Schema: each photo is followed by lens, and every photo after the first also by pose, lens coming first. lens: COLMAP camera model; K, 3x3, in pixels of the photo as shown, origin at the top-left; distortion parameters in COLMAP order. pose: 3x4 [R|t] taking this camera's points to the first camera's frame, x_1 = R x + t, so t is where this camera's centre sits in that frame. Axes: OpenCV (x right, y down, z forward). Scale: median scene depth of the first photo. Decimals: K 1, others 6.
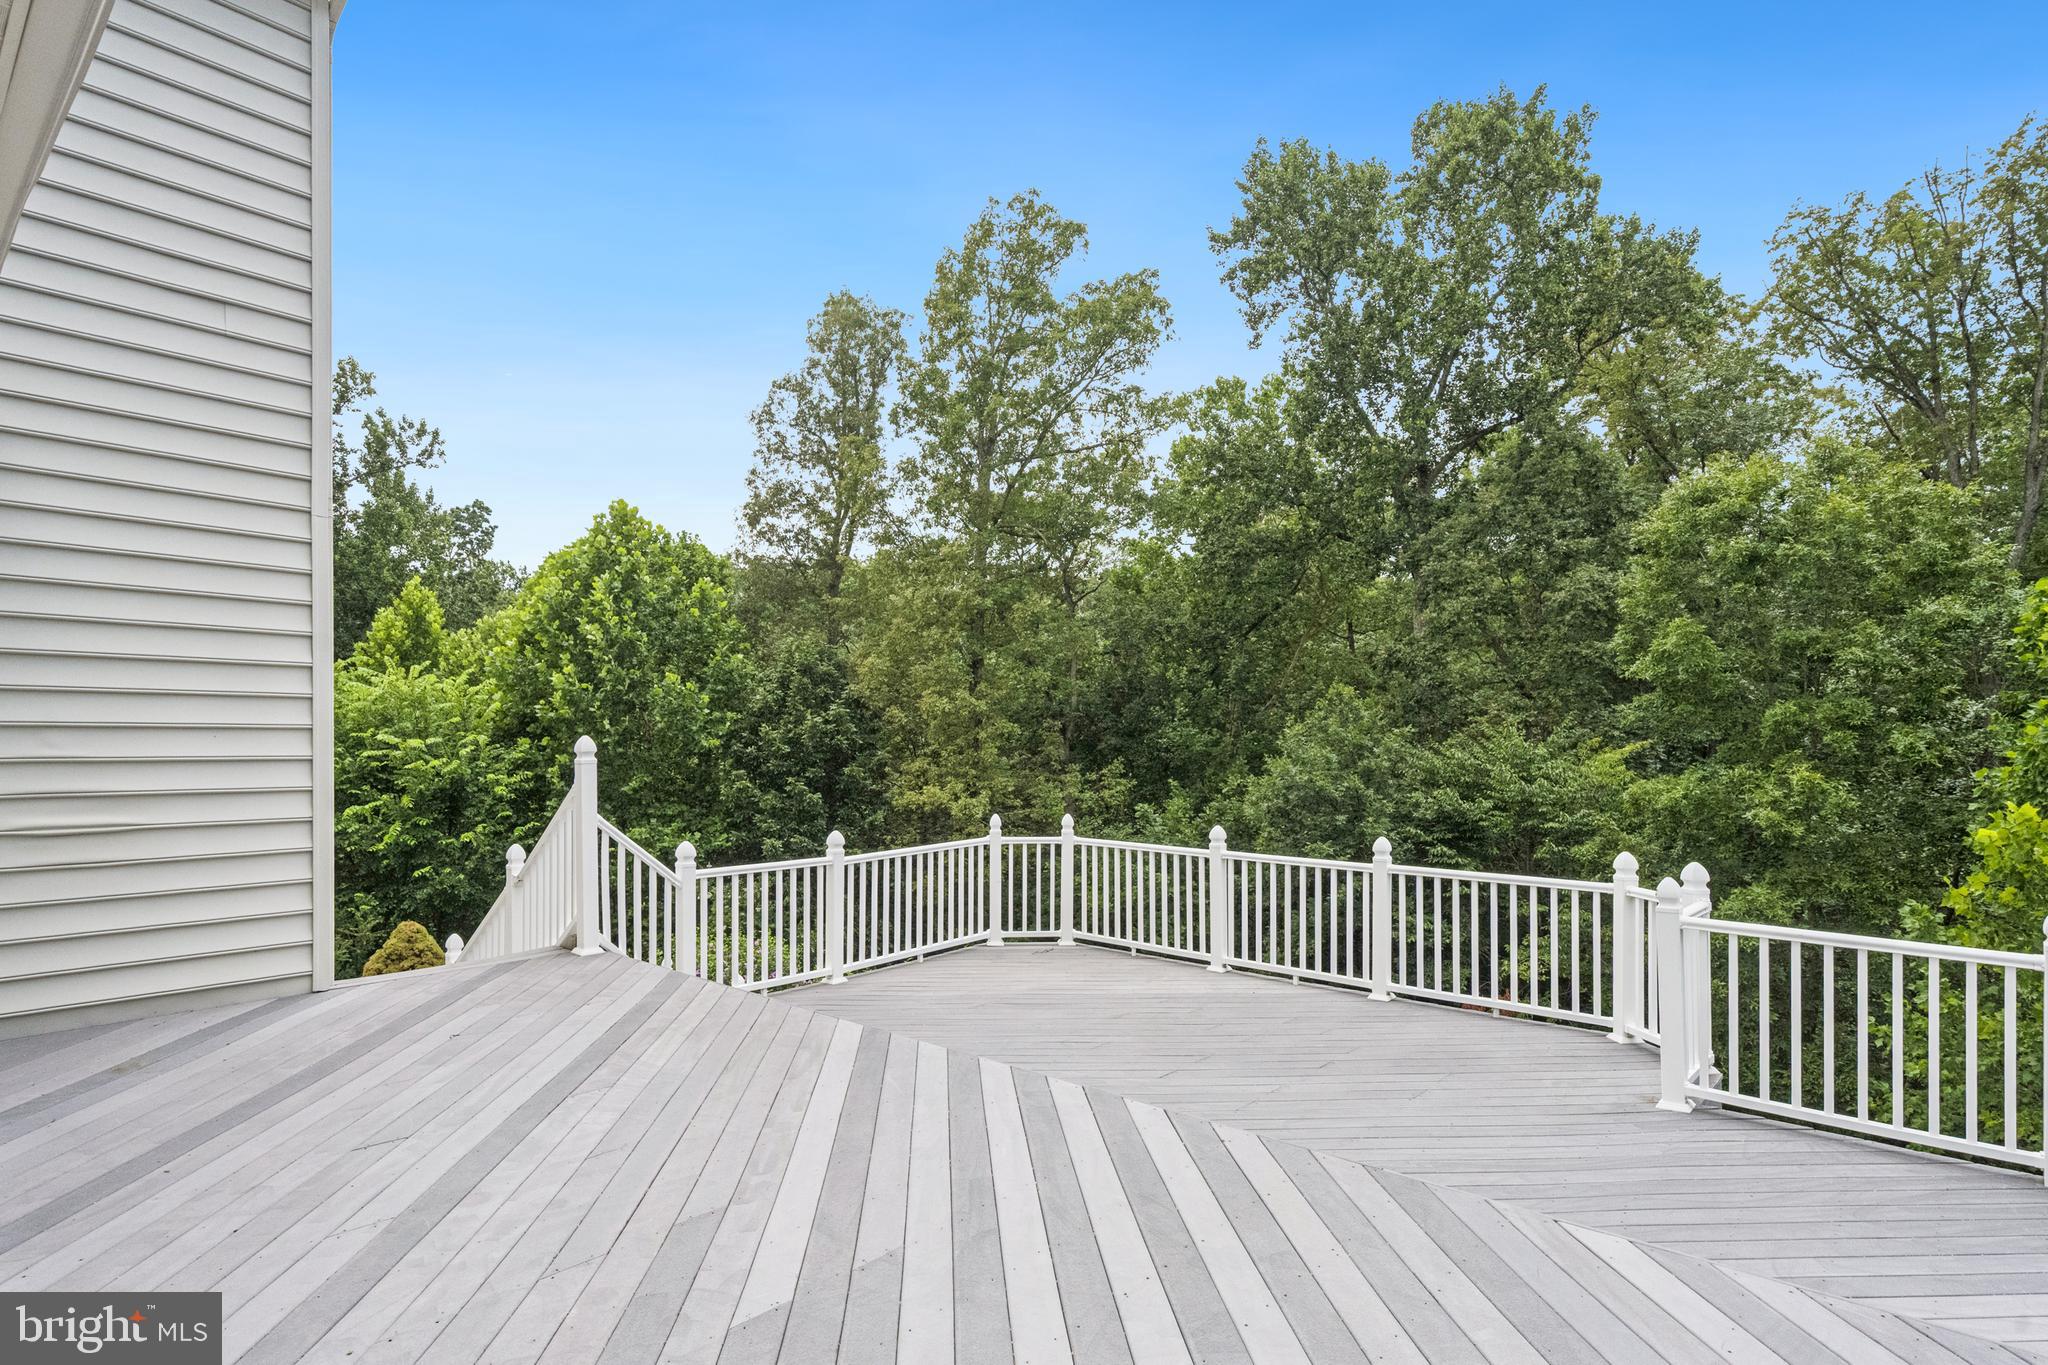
lens RADIAL K [[1097.6, 0, 1040.4], [0, 1097.6, 741.8], [0, 0, 1]] dist [0.002755, -0.000803]
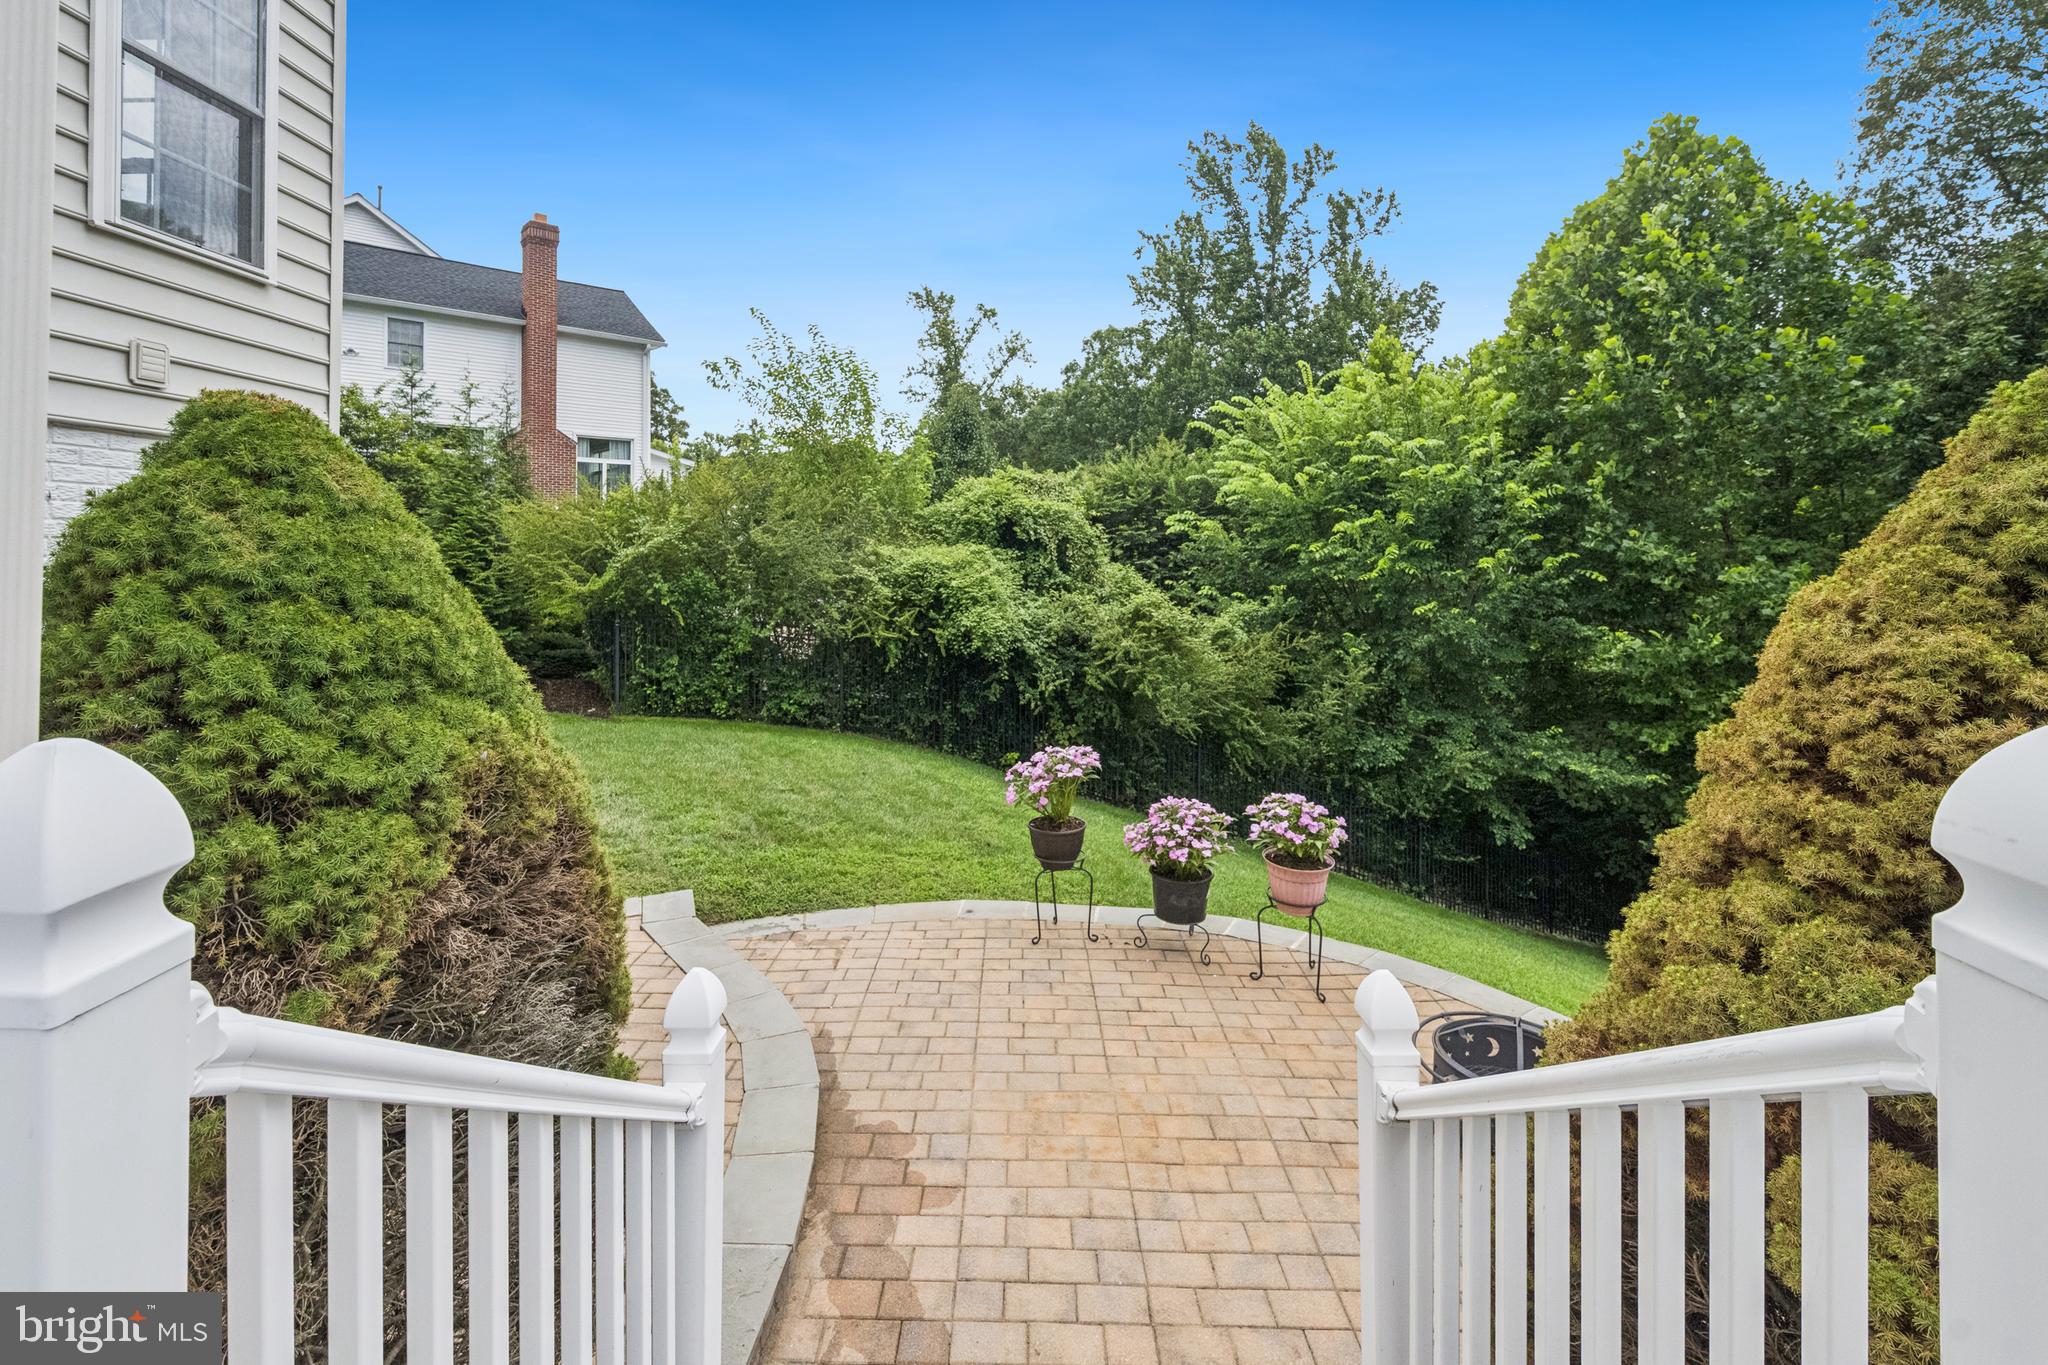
lens RADIAL K [[898.3, 0, 1012.4], [0, 898.3, 553.3], [0, 0, 1]] dist [-0.002950, -0.001025]
pose [[0.645144, -0.009251, -0.764005, -0.223881], [0.002664, 0.999948, -0.009859, 0.069982], [0.764056, 0.004325, 0.645135, 0.311806]]
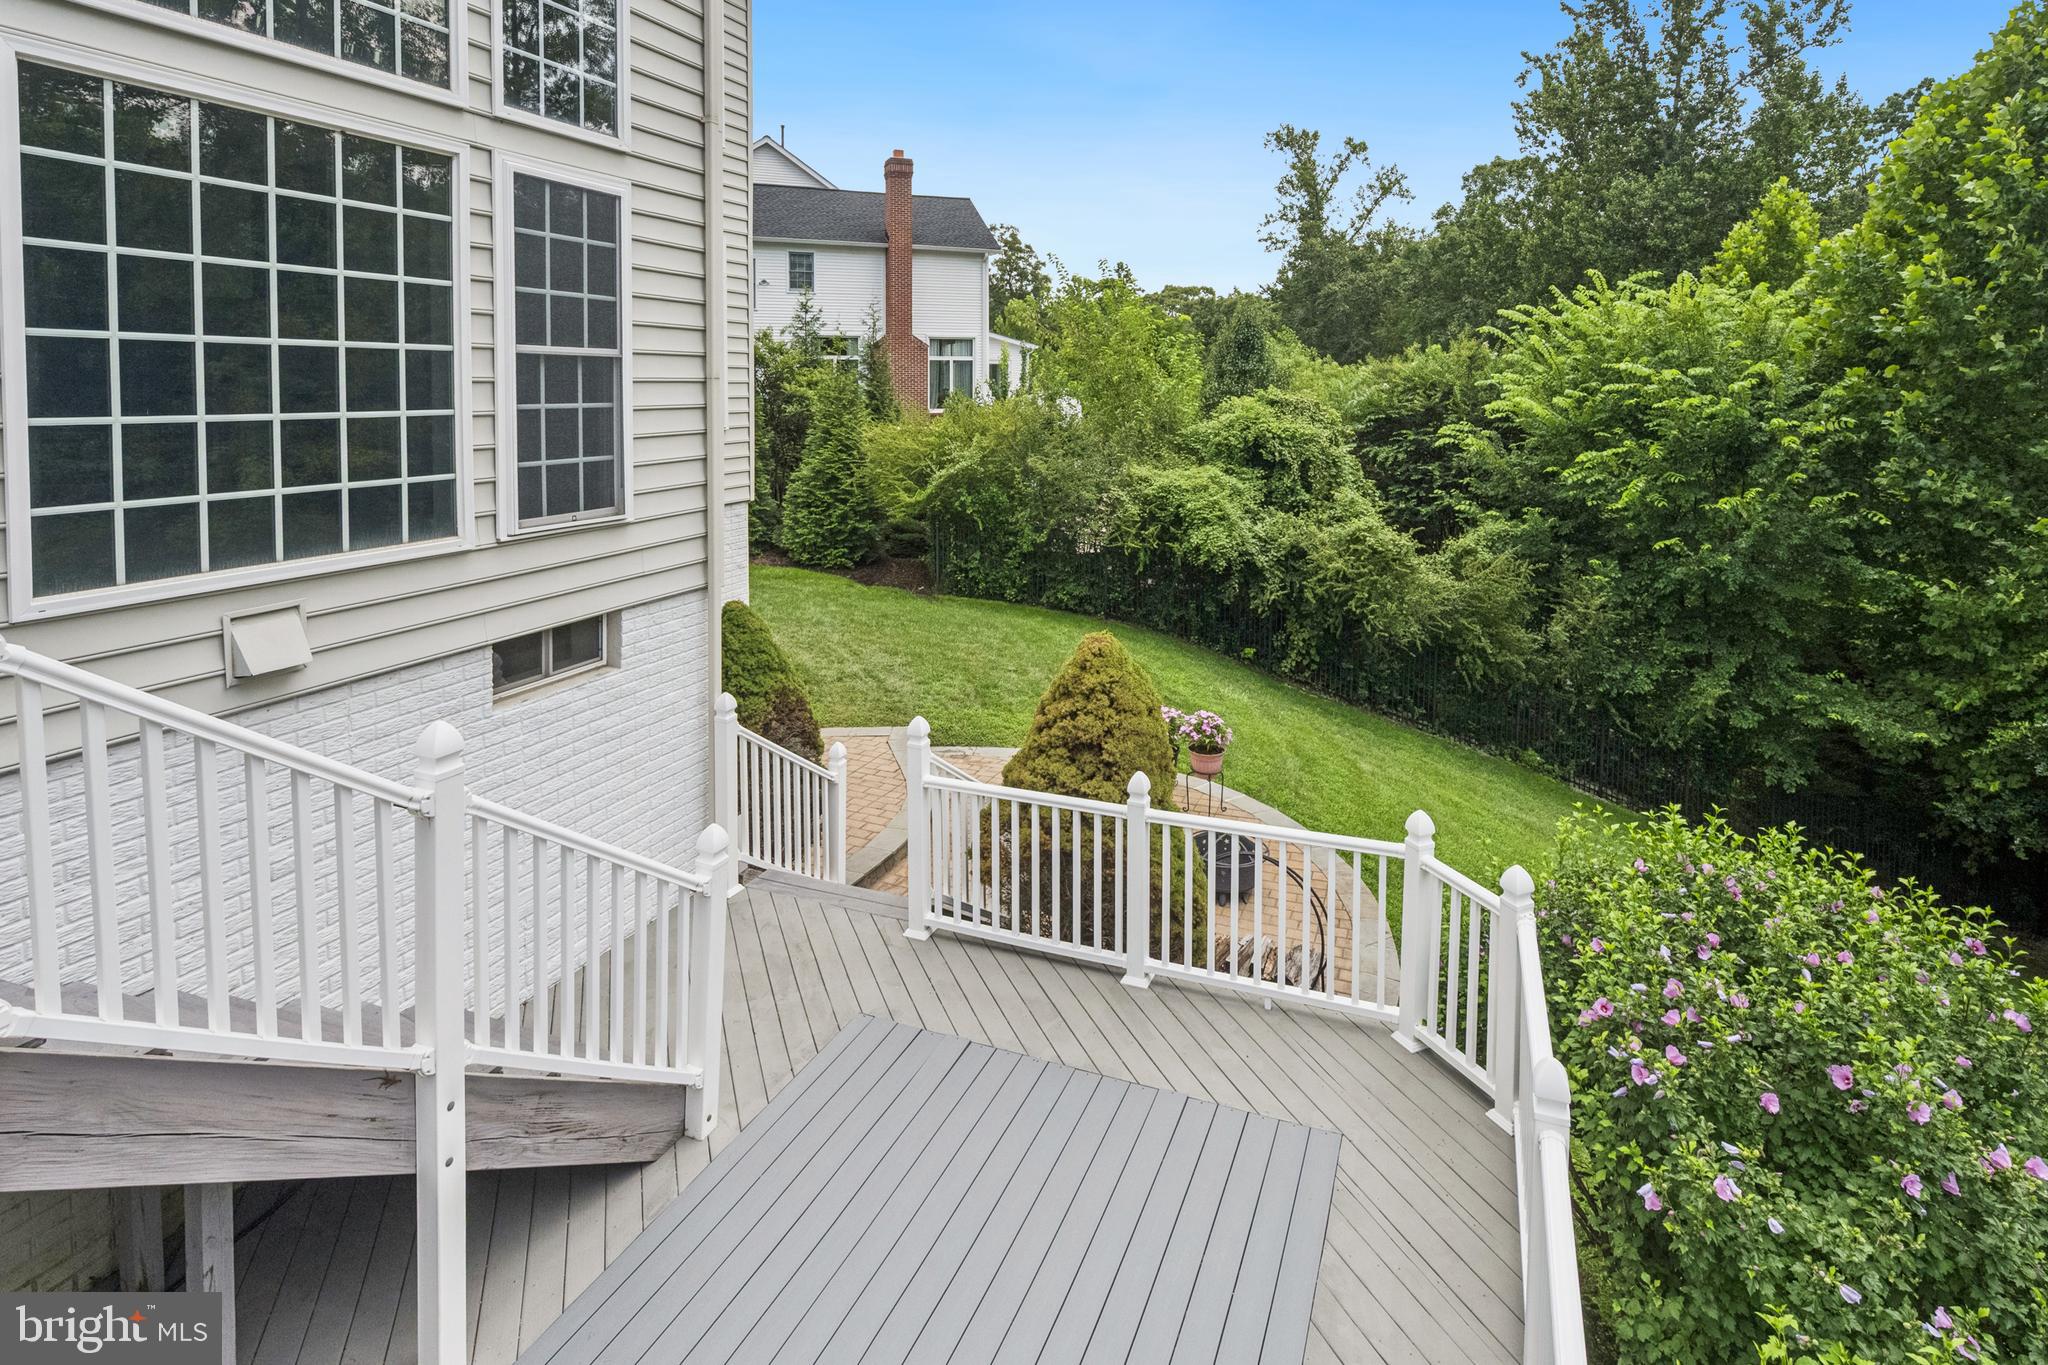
lens RADIAL K [[1032.7, 0, 1057.8], [0, 1032.7, 431.7], [0, 0, 1]] dist [0.000868, 0.003069]
pose [[0.333227, 0.033442, -0.942253, -0.026347], [-0.001108, 0.999384, 0.035078, 0.013498], [0.942846, -0.010644, 0.333059, 0.300162]]
